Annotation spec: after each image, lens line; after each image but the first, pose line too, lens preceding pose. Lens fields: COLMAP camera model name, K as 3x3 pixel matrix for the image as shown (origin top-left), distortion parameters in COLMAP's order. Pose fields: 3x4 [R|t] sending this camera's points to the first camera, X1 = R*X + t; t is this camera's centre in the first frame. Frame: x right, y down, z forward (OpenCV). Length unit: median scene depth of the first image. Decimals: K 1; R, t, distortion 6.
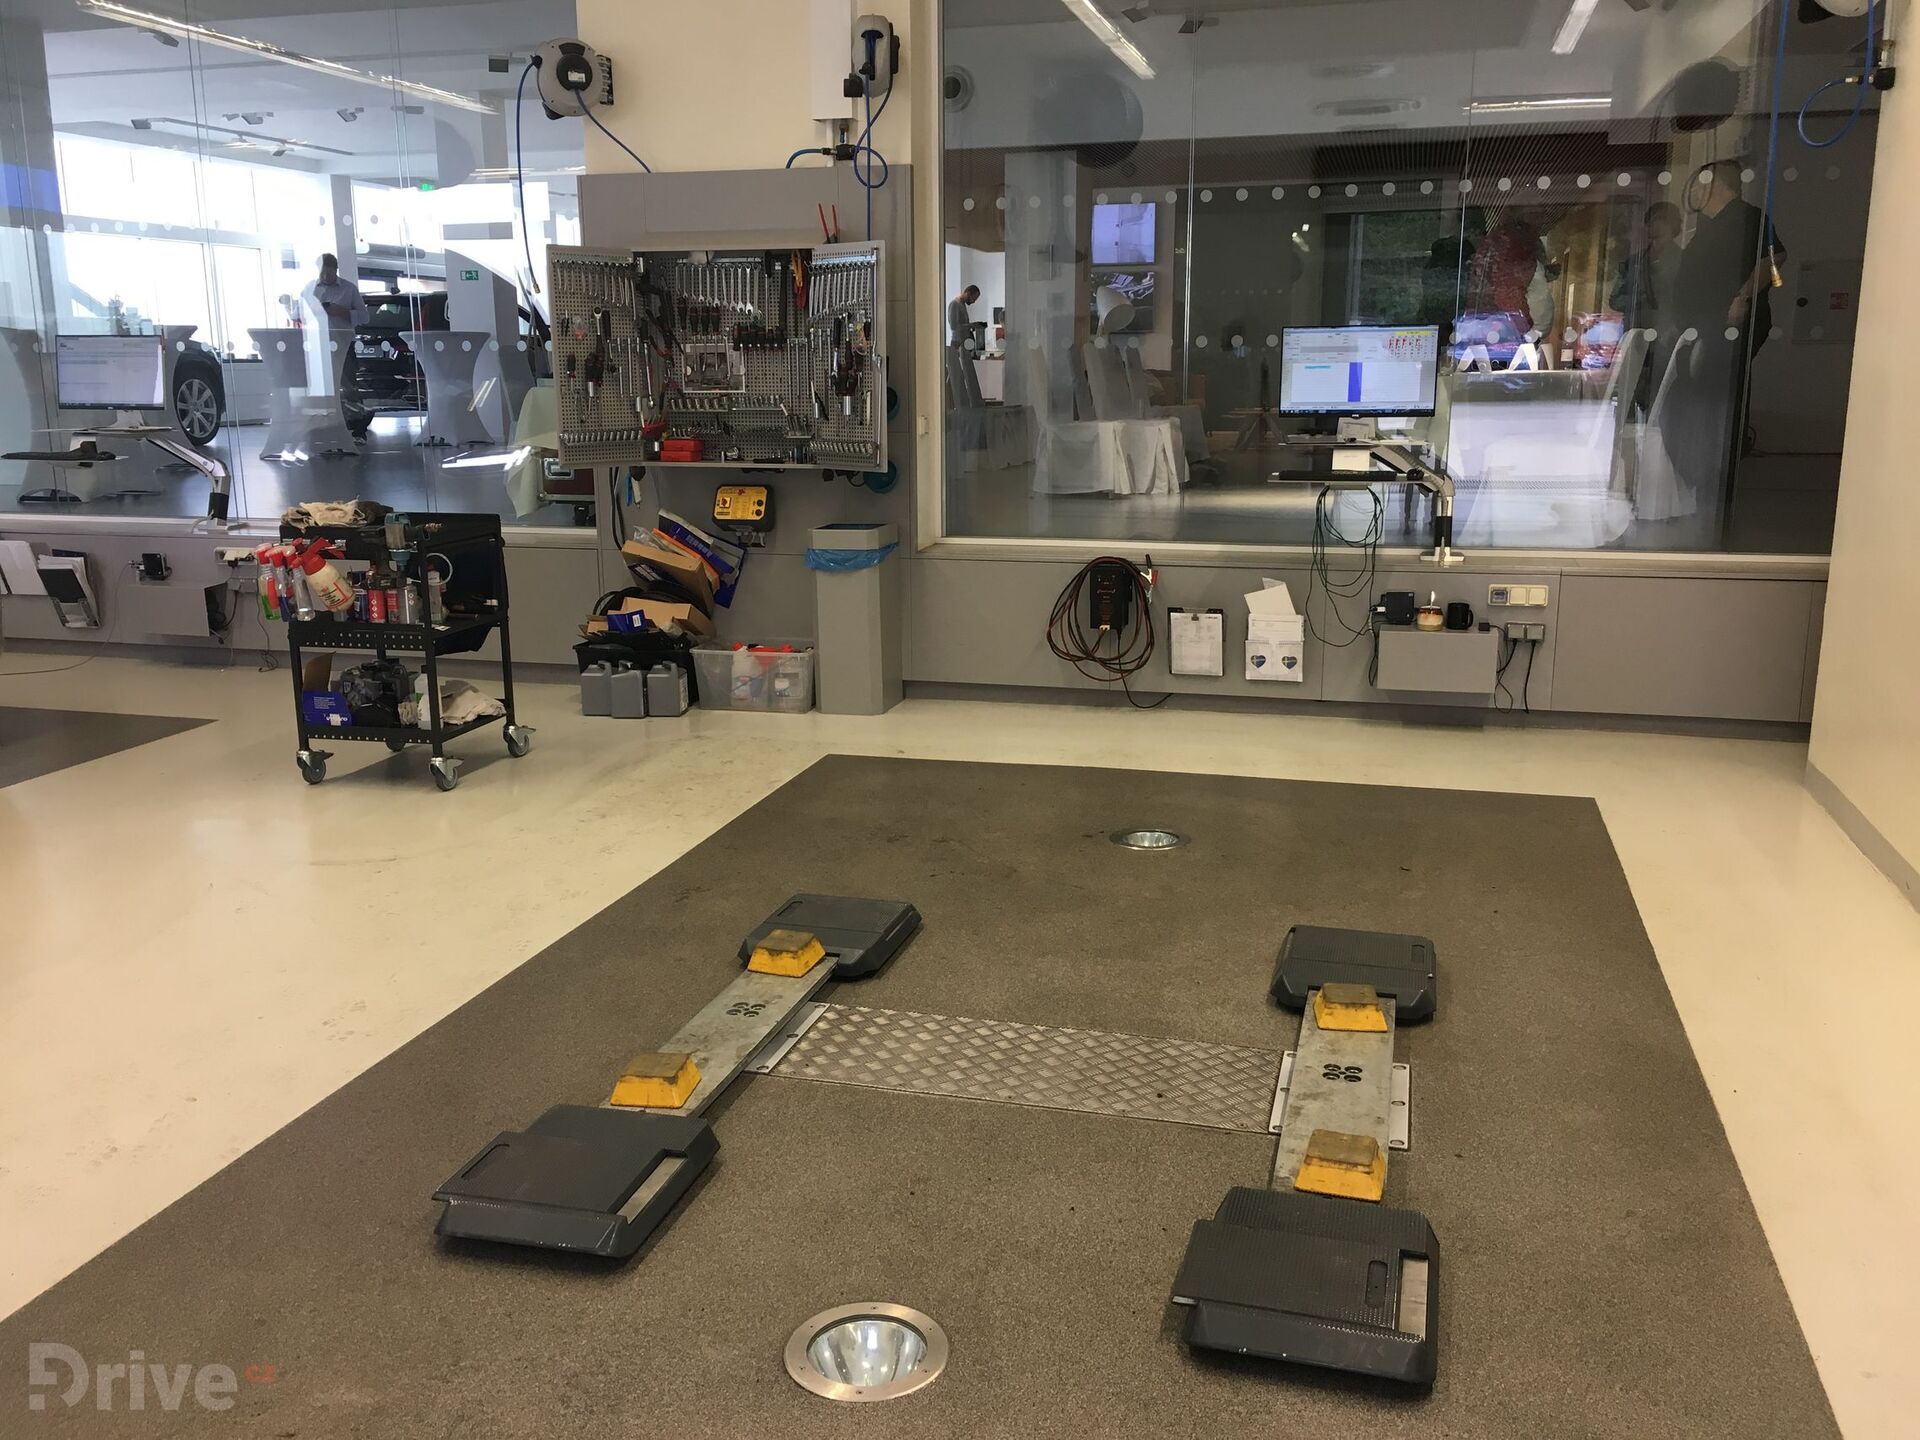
lens RADIAL K [[1633.5, 0, 959.3], [0, 1633.5, 727.8], [0, 0, 1]] dist [0.051153, -0.070239]
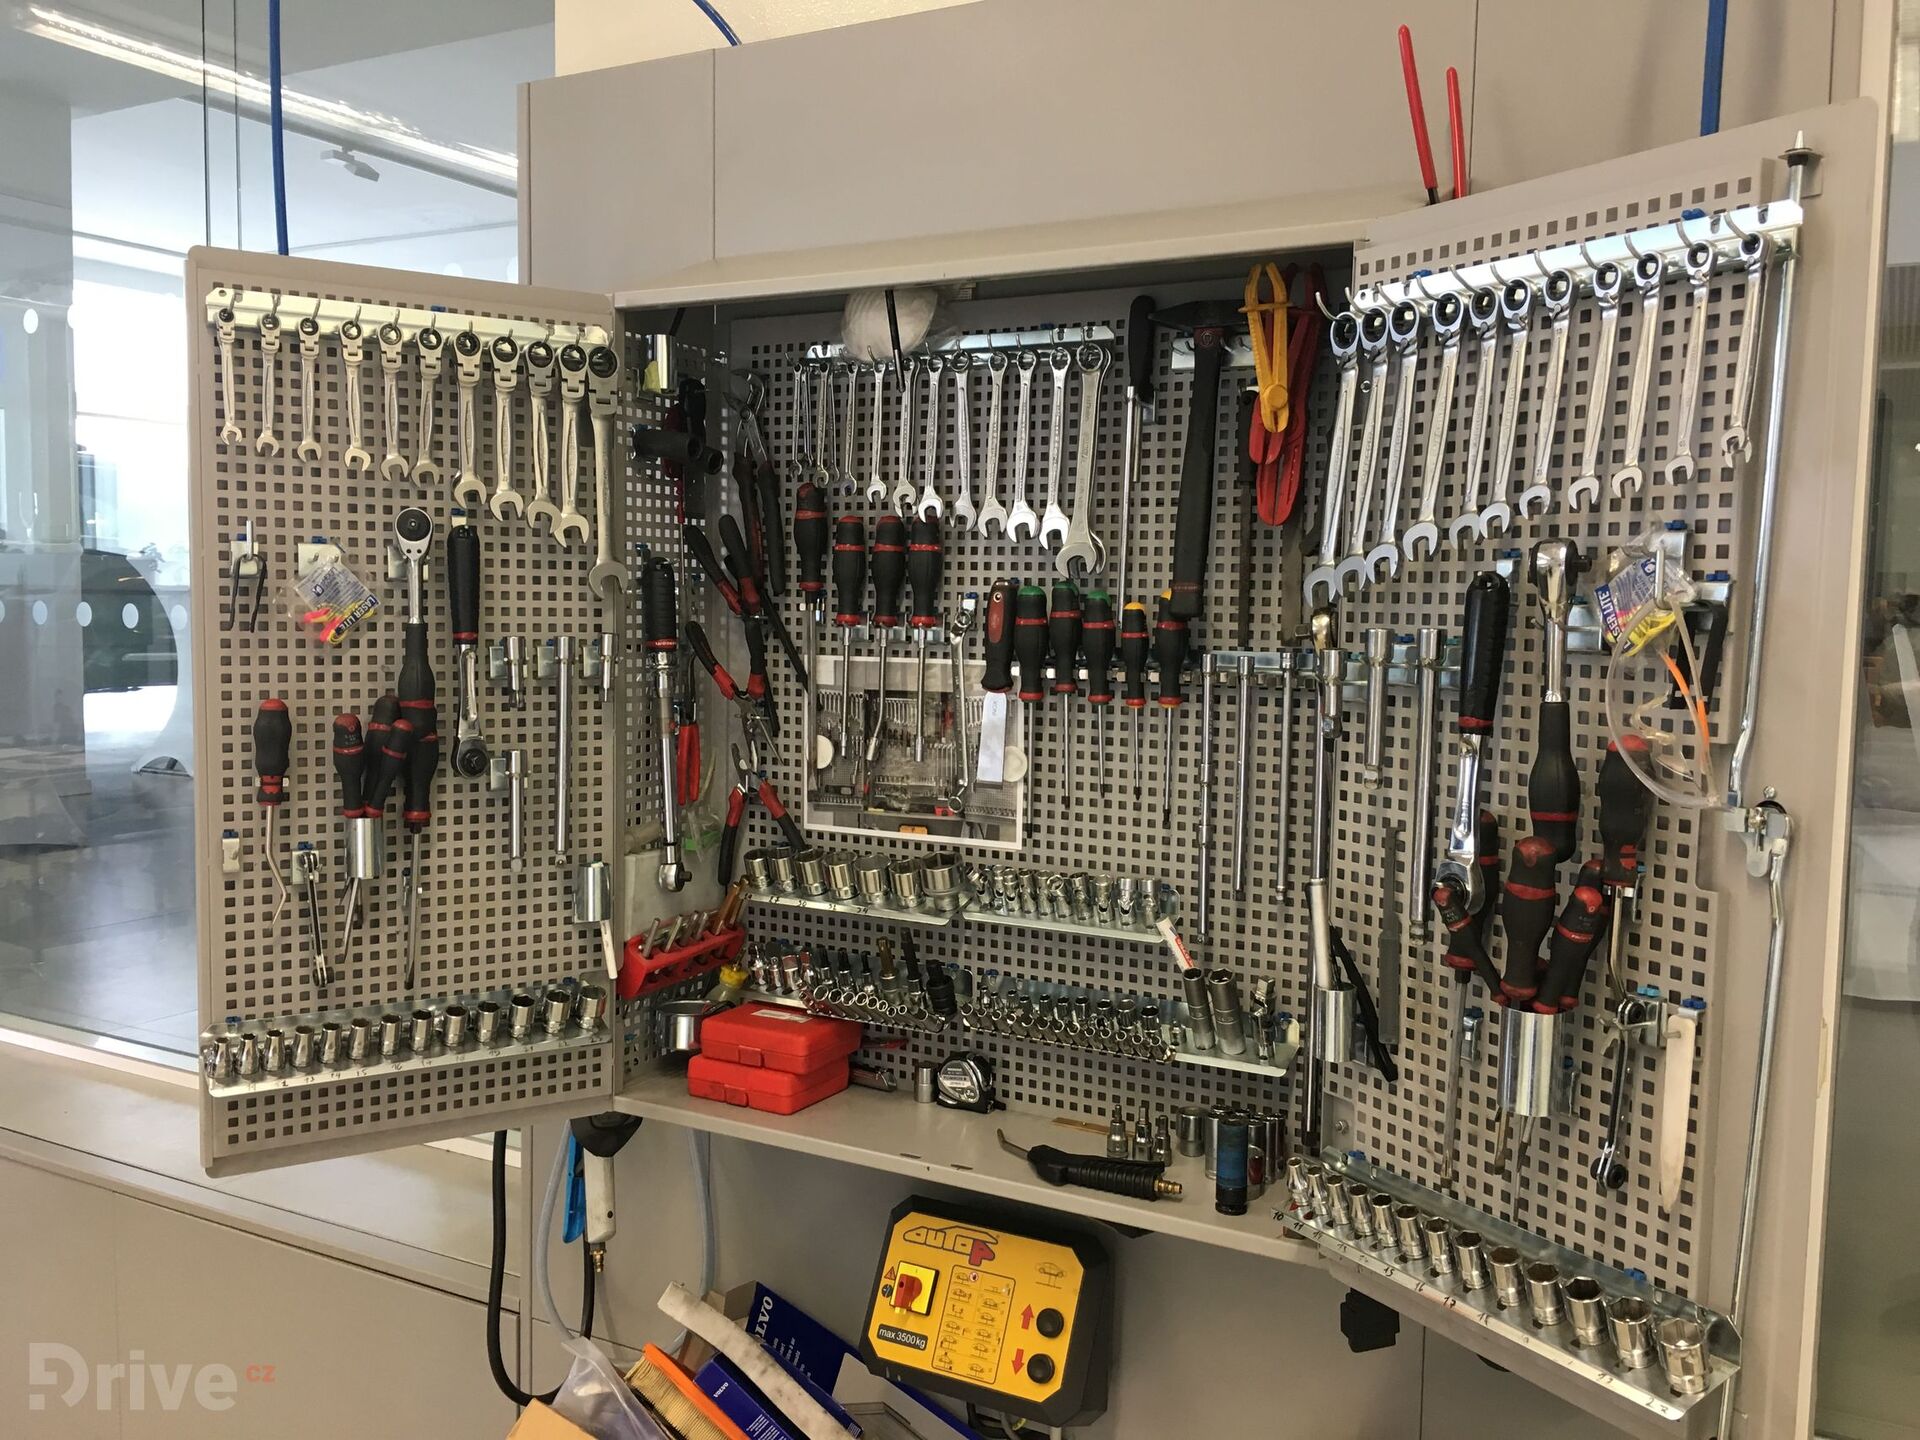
lens RADIAL K [[1633.5, 0, 959.3], [0, 1633.5, 727.8], [0, 0, 1]] dist [0.051153, -0.070239]
pose [[0.970454, 0.040382, -0.237883, -0.082369], [-0.072820, 0.988942, -0.129195, -0.192861], [0.230036, 0.142700, 0.962663, 0.763430]]
